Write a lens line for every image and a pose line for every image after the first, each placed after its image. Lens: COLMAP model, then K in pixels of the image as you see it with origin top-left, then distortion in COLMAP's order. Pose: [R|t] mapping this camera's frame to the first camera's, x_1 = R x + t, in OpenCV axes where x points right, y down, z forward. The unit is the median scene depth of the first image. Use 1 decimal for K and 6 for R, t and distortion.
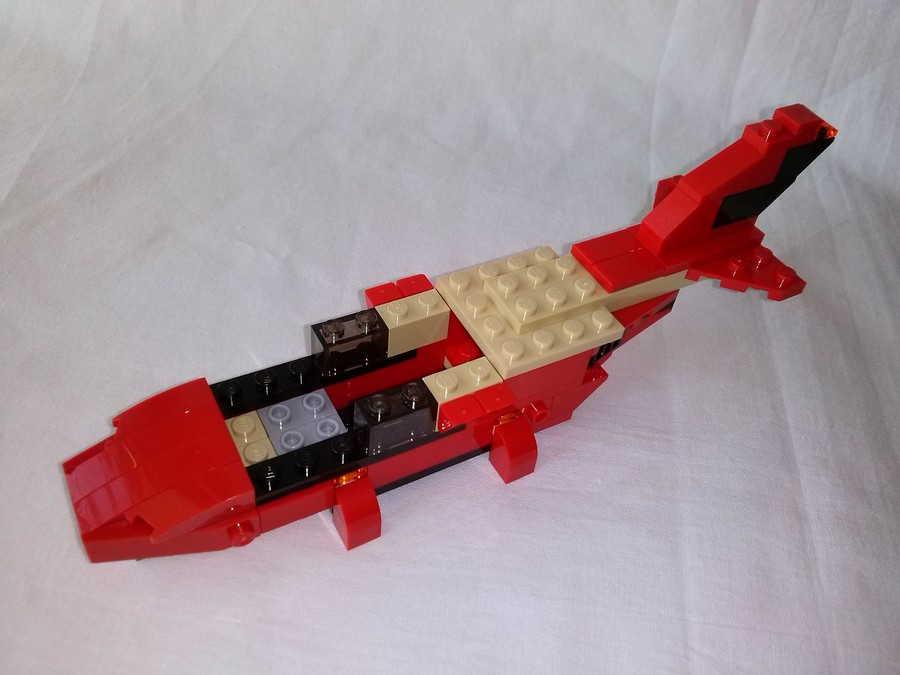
lens RADIAL K [[737.4, 0, 432.1], [0, 737.4, 338.5], [0, 0, 1]] dist [-0.000146, -0.116645]
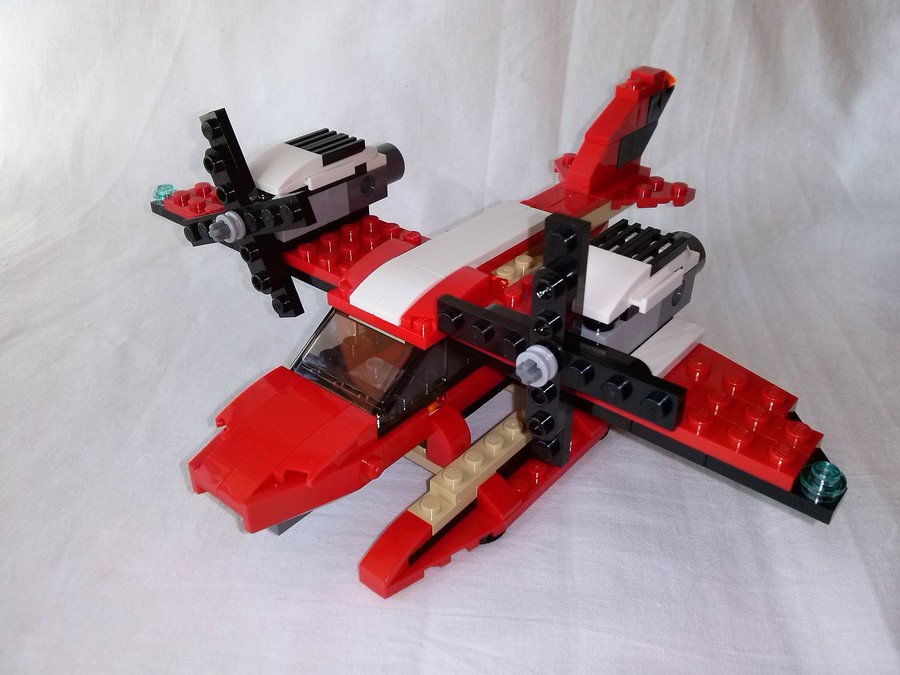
lens RADIAL K [[724.2, 0, 438.4], [0, 724.2, 337.4], [0, 0, 1]] dist [-0.004460, -0.108633]
pose [[0.996636, -0.081781, 0.005265, 0.257589], [0.080797, 0.969828, -0.230012, 0.159417], [0.013704, 0.229664, 0.973174, -0.059865]]
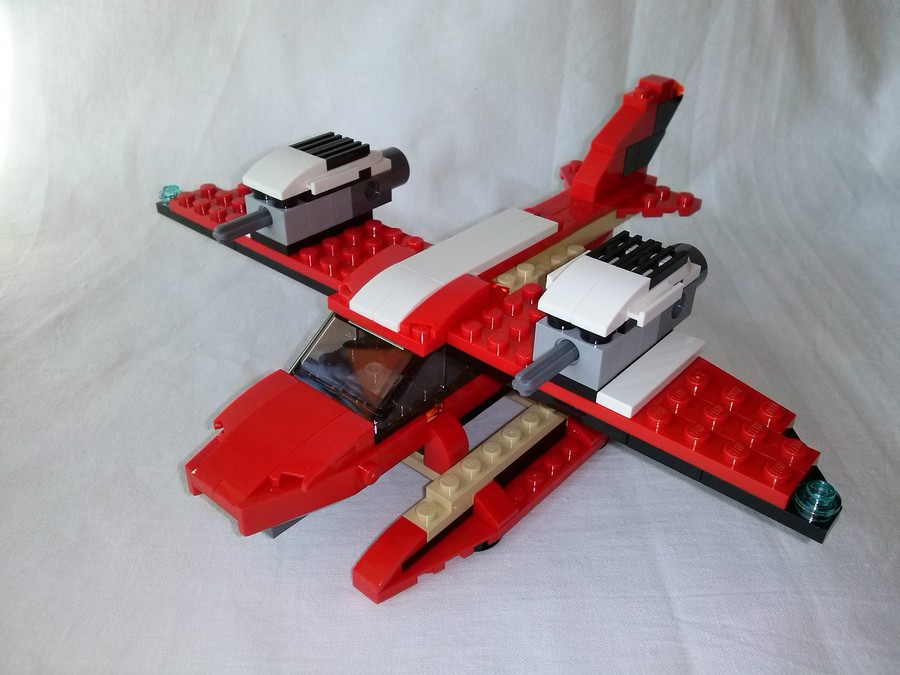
lens RADIAL K [[737.4, 0, 432.1], [0, 737.4, 338.5], [0, 0, 1]] dist [-0.000146, -0.116645]
pose [[0.984629, -0.142233, 0.101367, -0.030891], [0.162145, 0.960105, -0.227832, 0.138180], [-0.064917, 0.240766, 0.968410, -0.069530]]
